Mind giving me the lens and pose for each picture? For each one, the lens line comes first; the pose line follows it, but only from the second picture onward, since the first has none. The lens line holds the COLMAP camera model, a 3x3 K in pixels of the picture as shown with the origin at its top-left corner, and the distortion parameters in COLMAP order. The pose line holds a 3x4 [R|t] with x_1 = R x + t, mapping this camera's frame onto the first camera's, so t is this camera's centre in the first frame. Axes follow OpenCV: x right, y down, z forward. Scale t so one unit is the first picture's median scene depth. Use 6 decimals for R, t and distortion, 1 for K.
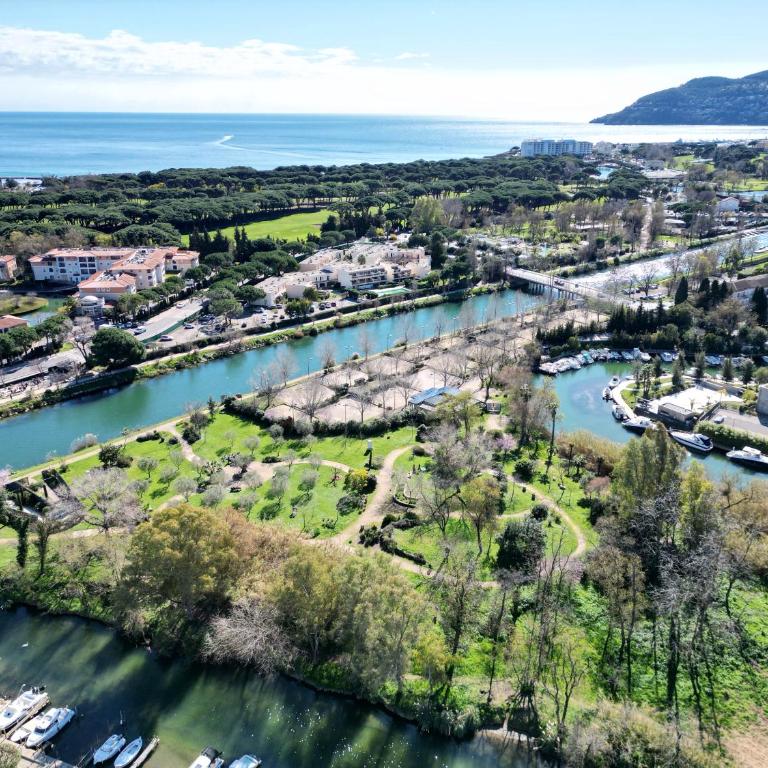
lens RADIAL K [[717.6, 0, 384.0], [0, 717.6, 384.0], [0, 0, 1]] dist [0.033864, 0.006186]
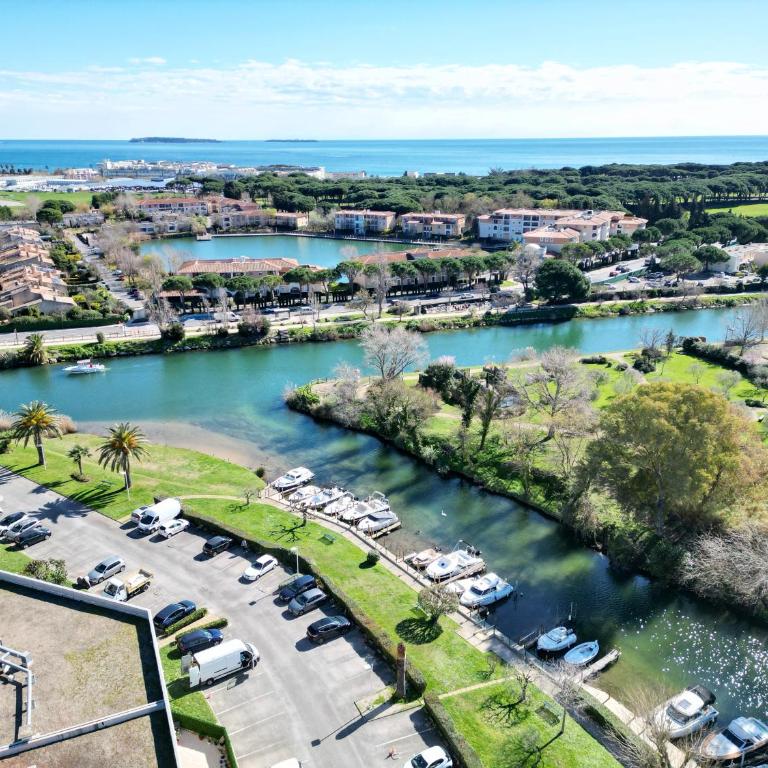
lens RADIAL K [[714.1, 0, 380.4], [0, 714.1, 384.1], [0, 0, 1]] dist [0.094730, -0.101850]
pose [[0.849355, 0.164113, -0.501661, -0.080695], [-0.178805, 0.983700, 0.019074, 0.104617], [0.496614, 0.073499, 0.864854, 0.089342]]
